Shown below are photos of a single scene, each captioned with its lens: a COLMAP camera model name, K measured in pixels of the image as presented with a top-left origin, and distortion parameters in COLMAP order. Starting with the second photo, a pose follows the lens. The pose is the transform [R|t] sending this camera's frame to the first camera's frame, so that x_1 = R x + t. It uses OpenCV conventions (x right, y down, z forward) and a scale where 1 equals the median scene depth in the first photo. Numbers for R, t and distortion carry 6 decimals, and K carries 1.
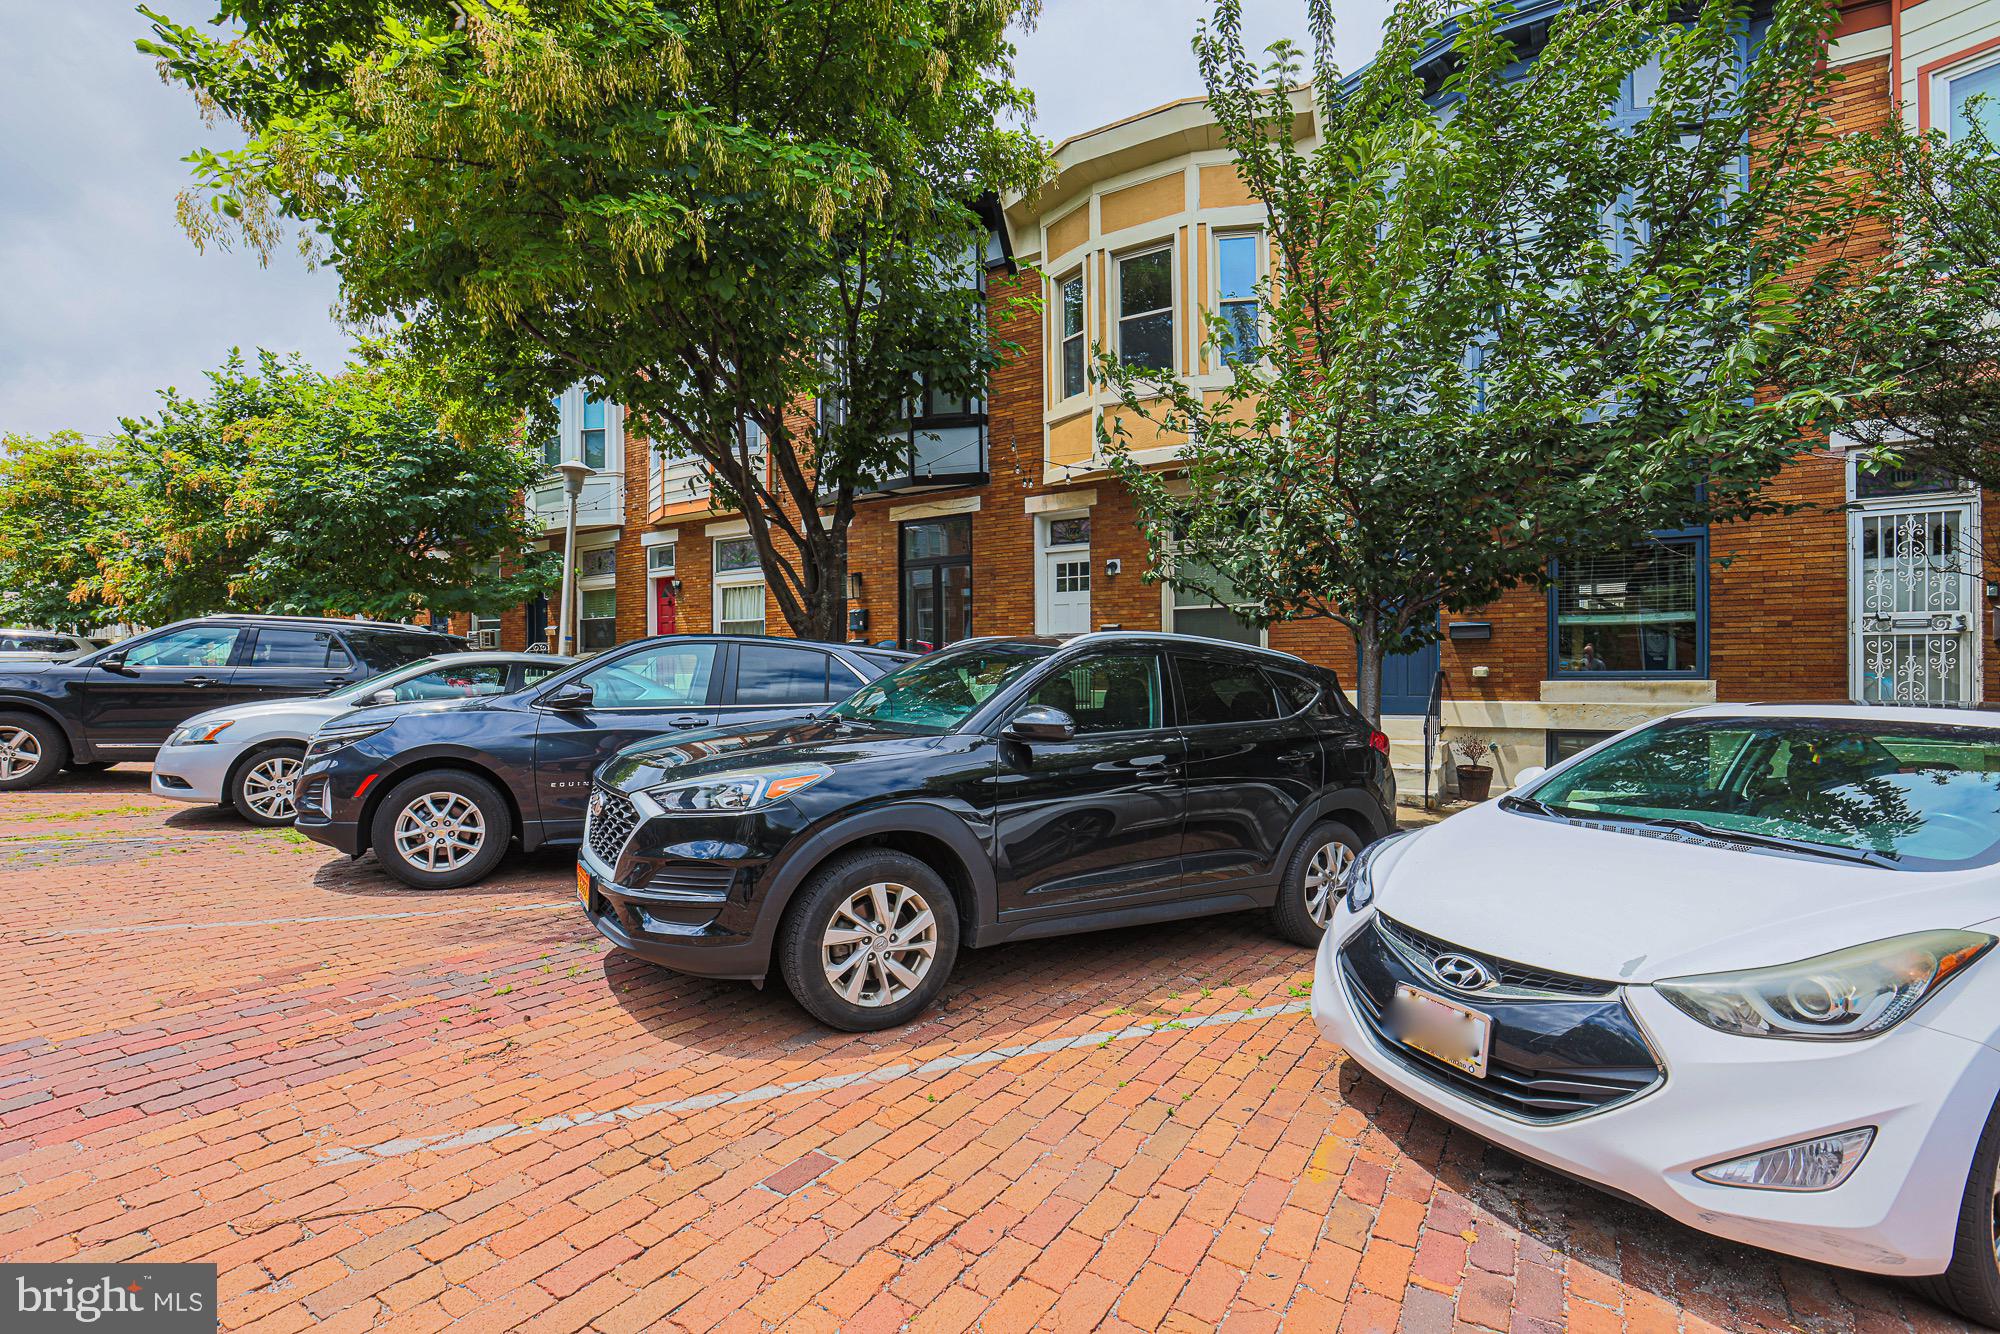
lens RADIAL K [[926.9, 0, 994.3], [0, 926.9, 661.2], [0, 0, 1]] dist [-0.039829, 0.009567]
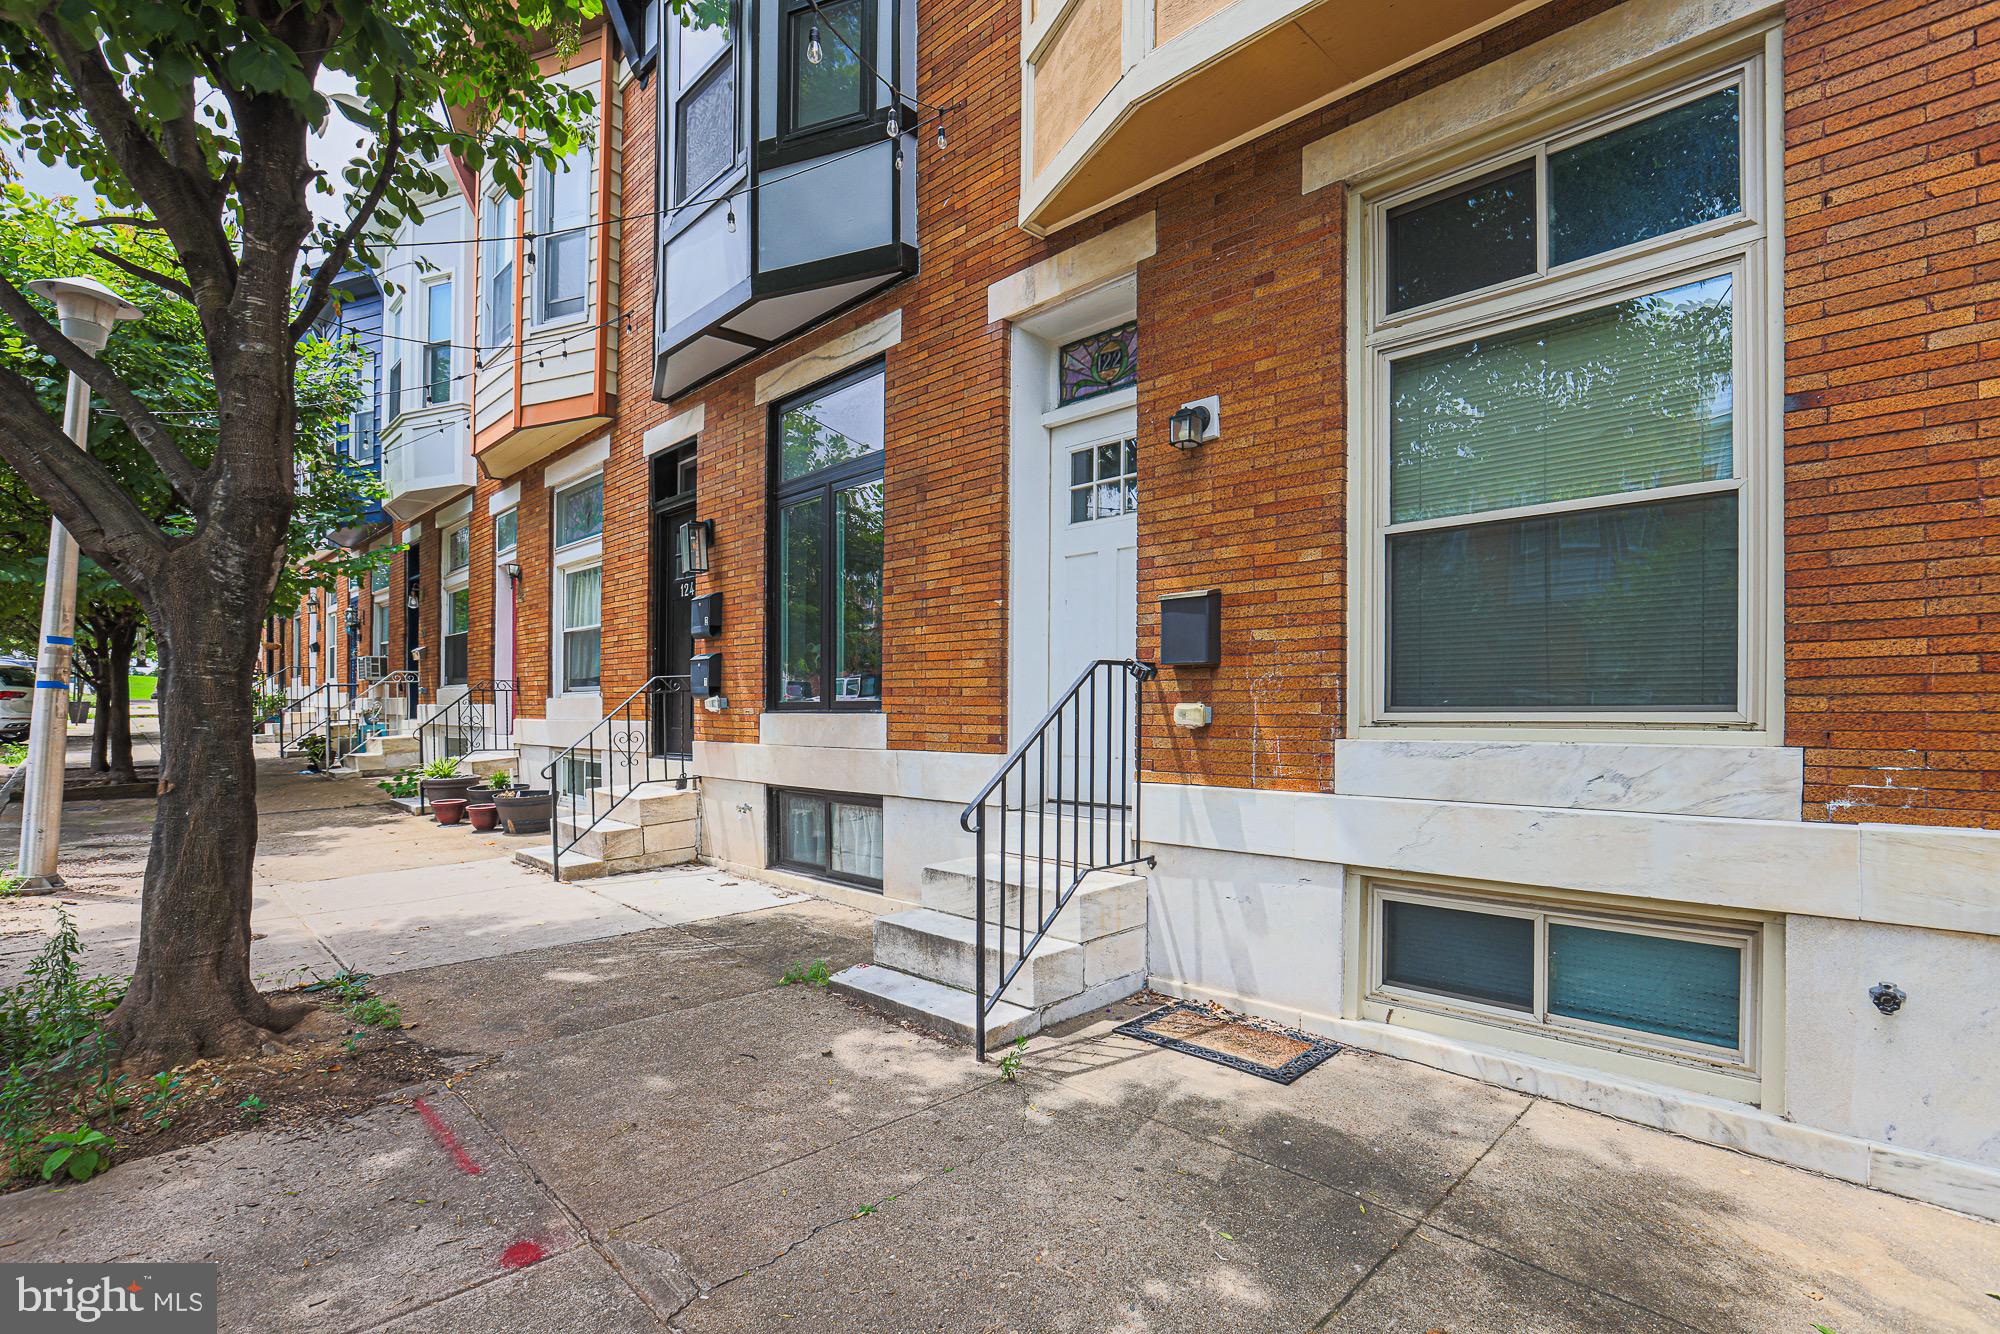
lens RADIAL K [[926.9, 0, 1010.5], [0, 926.9, 705.4], [0, 0, 1]] dist [-0.039829, 0.009567]
pose [[0.982099, 0.009266, -0.188140, 0.118857], [-0.009858, 0.999949, -0.002208, 0.003668], [0.188110, 0.004023, 0.982140, 0.621668]]
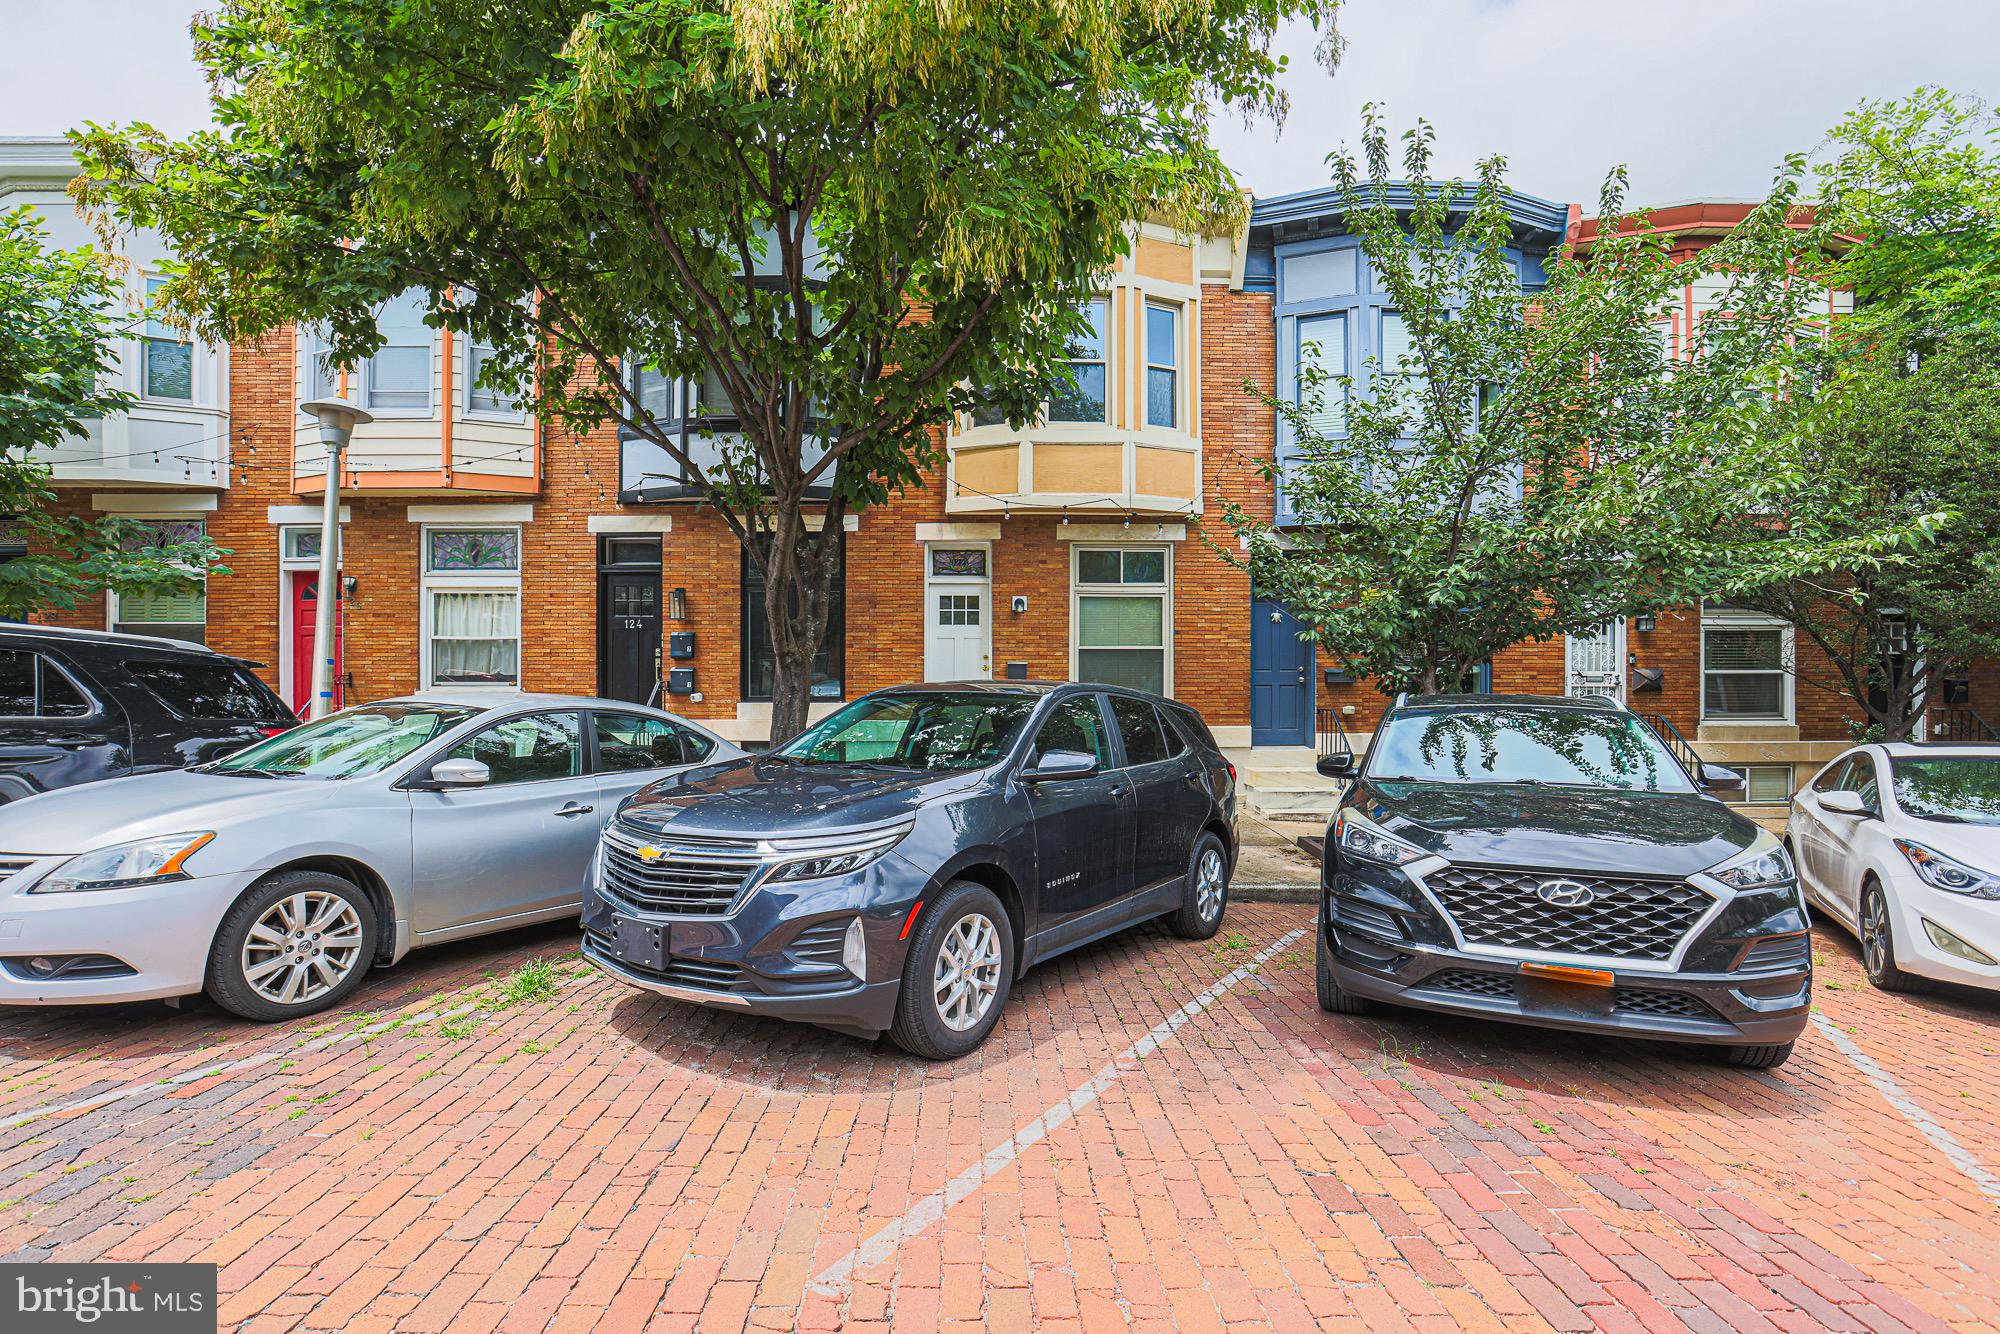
lens RADIAL K [[926.9, 0, 991.2], [0, 926.9, 682.0], [0, 0, 1]] dist [-0.039829, 0.009567]
pose [[0.826189, 0.010141, 0.563302, -0.435443], [-0.010593, 0.999941, -0.002465, -0.013626], [-0.563293, -0.003931, 0.826248, 0.179857]]
